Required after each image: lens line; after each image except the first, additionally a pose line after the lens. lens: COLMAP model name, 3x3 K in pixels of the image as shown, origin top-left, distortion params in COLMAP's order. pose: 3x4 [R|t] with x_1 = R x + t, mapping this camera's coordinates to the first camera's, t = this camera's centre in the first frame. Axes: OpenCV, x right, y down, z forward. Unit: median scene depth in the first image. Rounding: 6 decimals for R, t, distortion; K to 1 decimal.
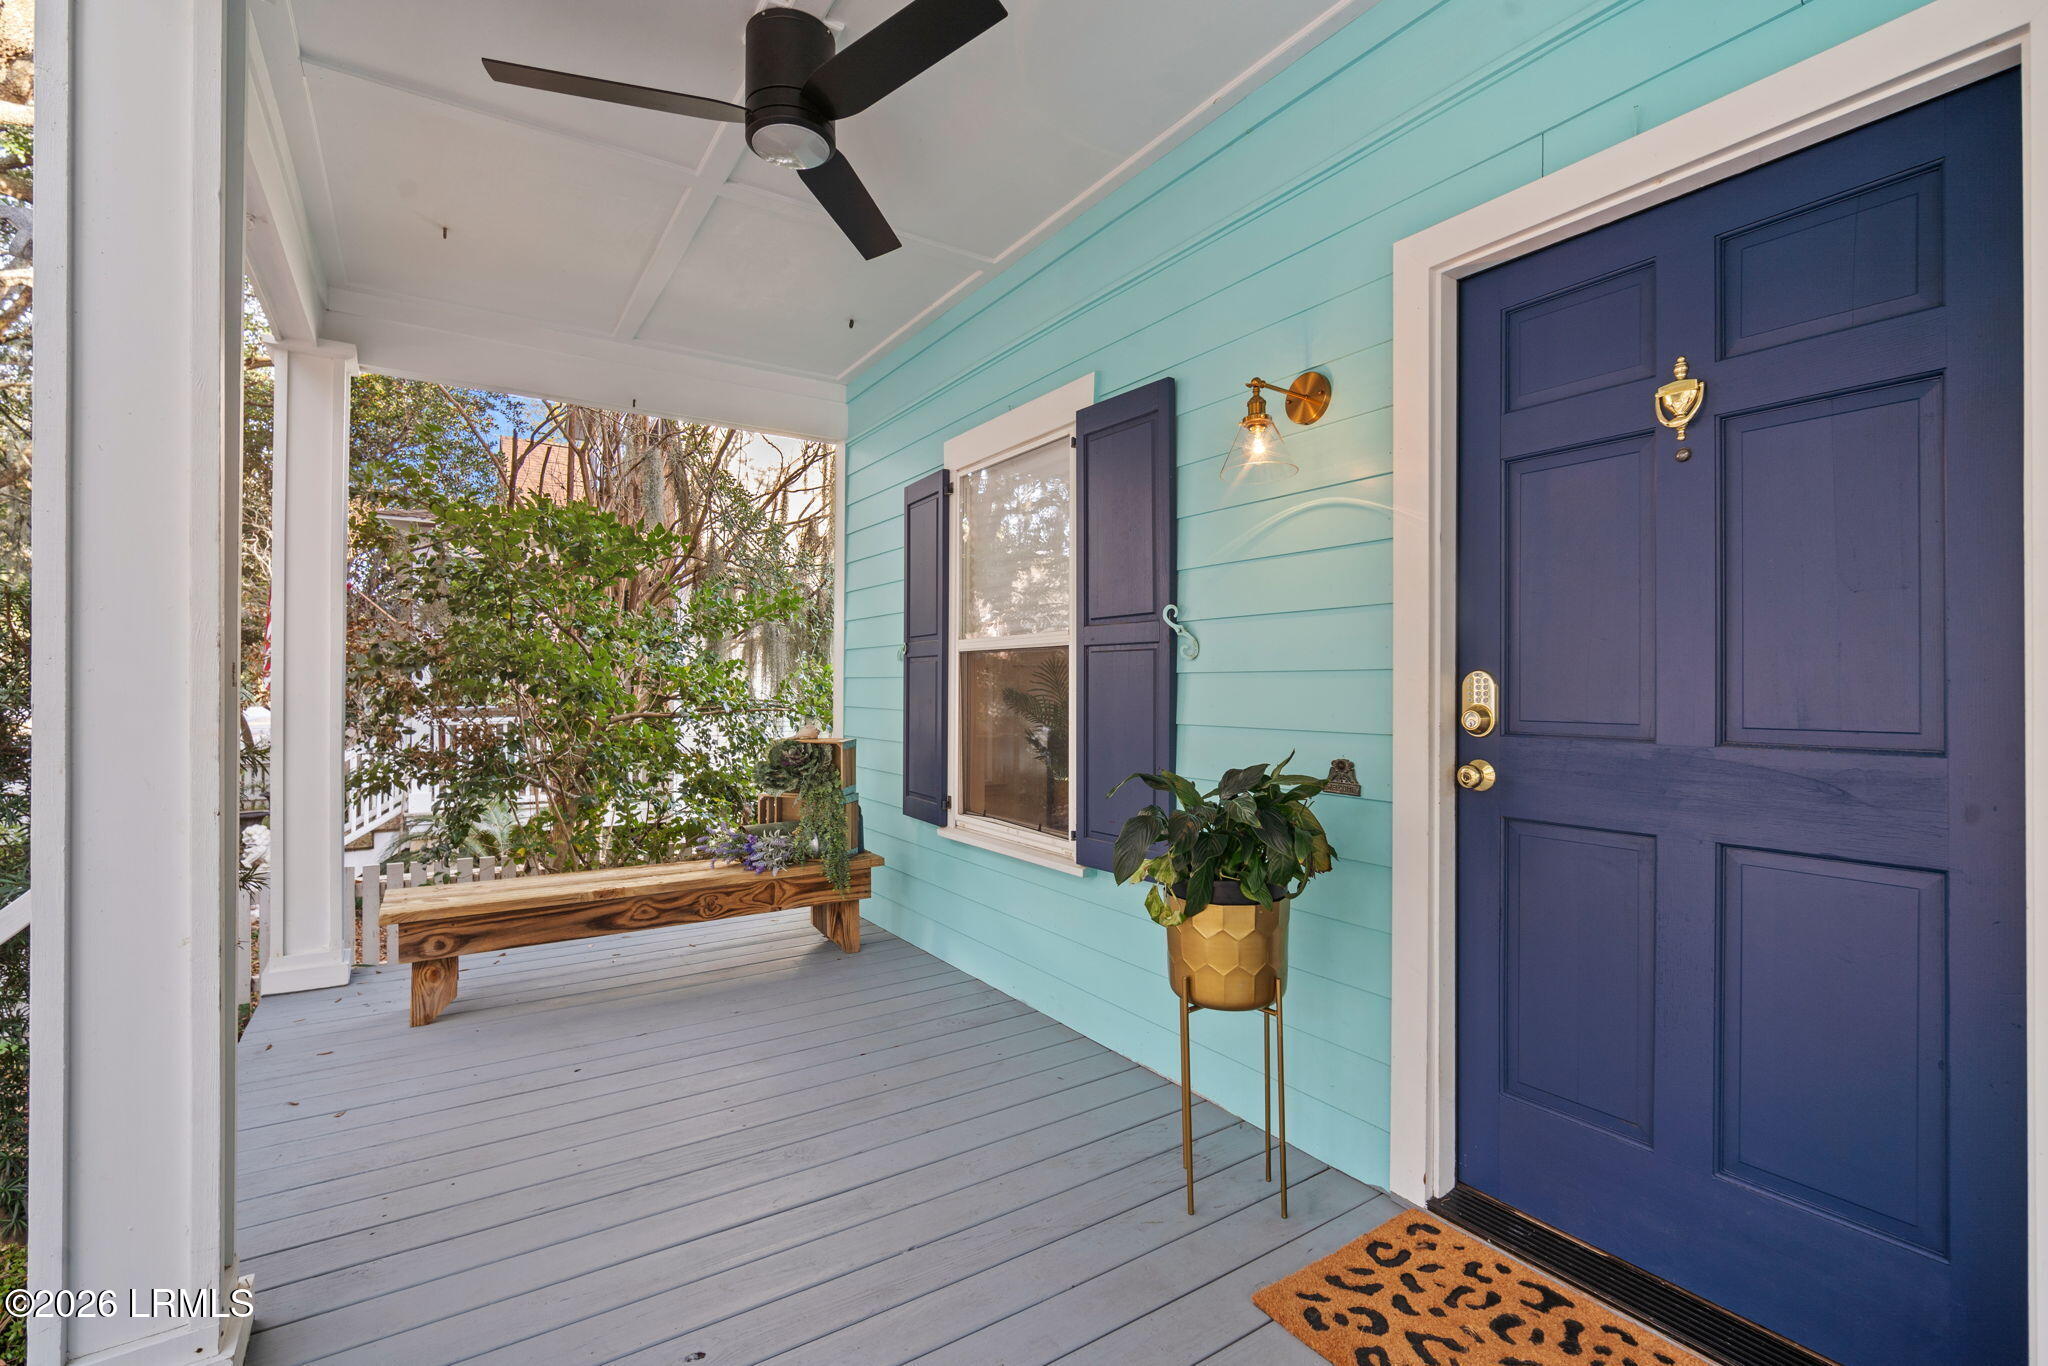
lens RADIAL K [[912.9, 0, 1024.0], [0, 912.9, 683.0], [0, 0, 1]] dist [-0.009866, 0.000194]
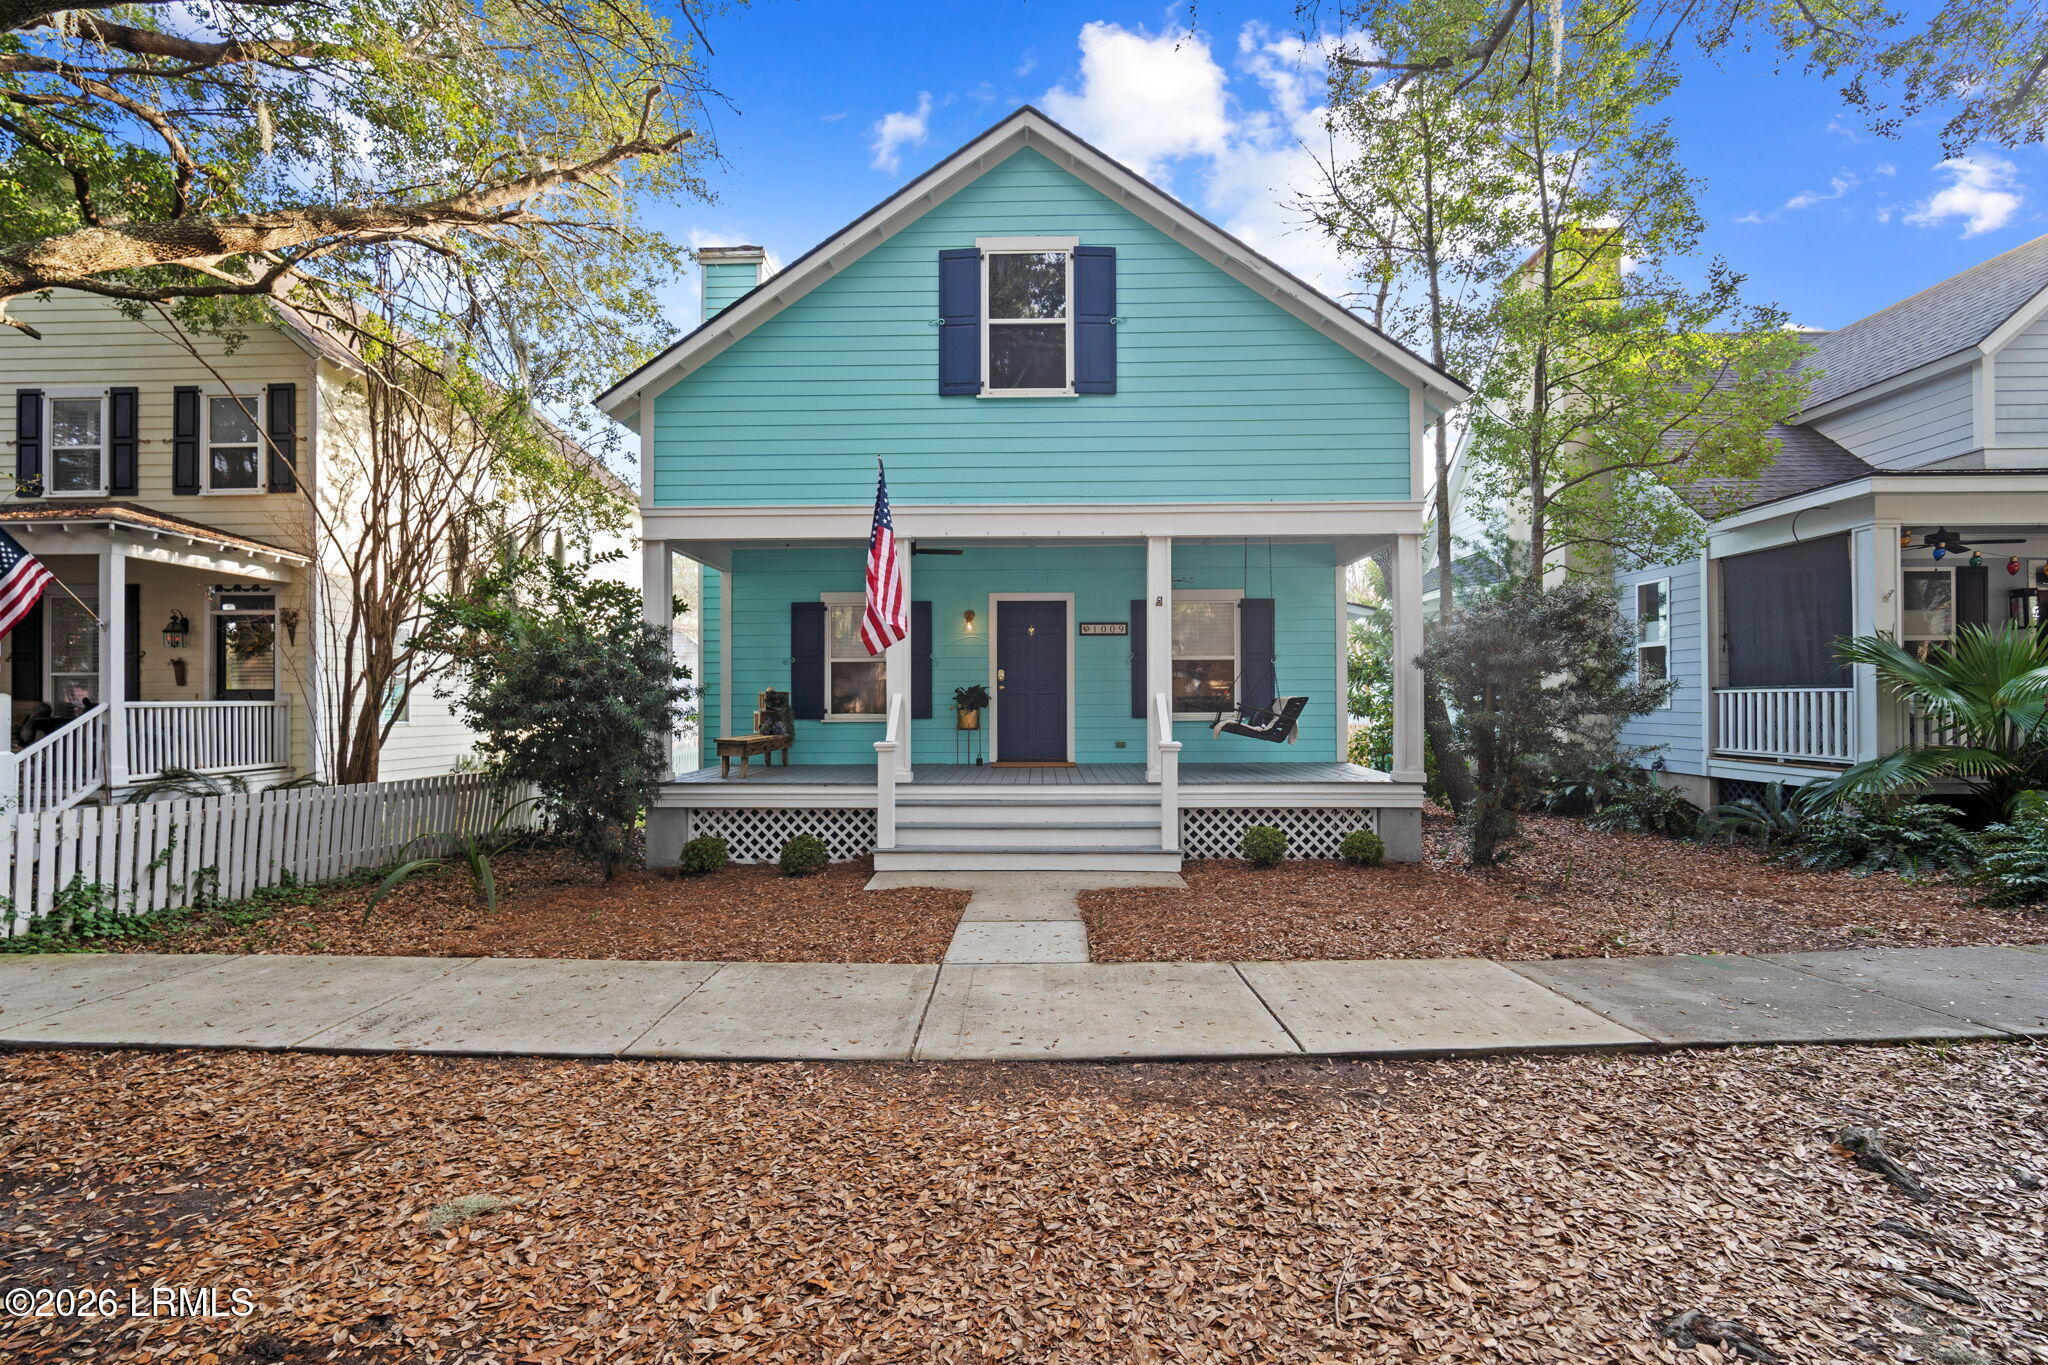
lens RADIAL K [[917.3, 0, 1017.4], [0, 917.3, 697.6], [0, 0, 1]] dist [-0.008924, 0.001116]
pose [[0.570871, -0.000052, 0.821040, -2.841954], [0.003078, 0.999993, -0.002077, 0.118497], [-0.821034, 0.003713, 0.570867, -1.624401]]
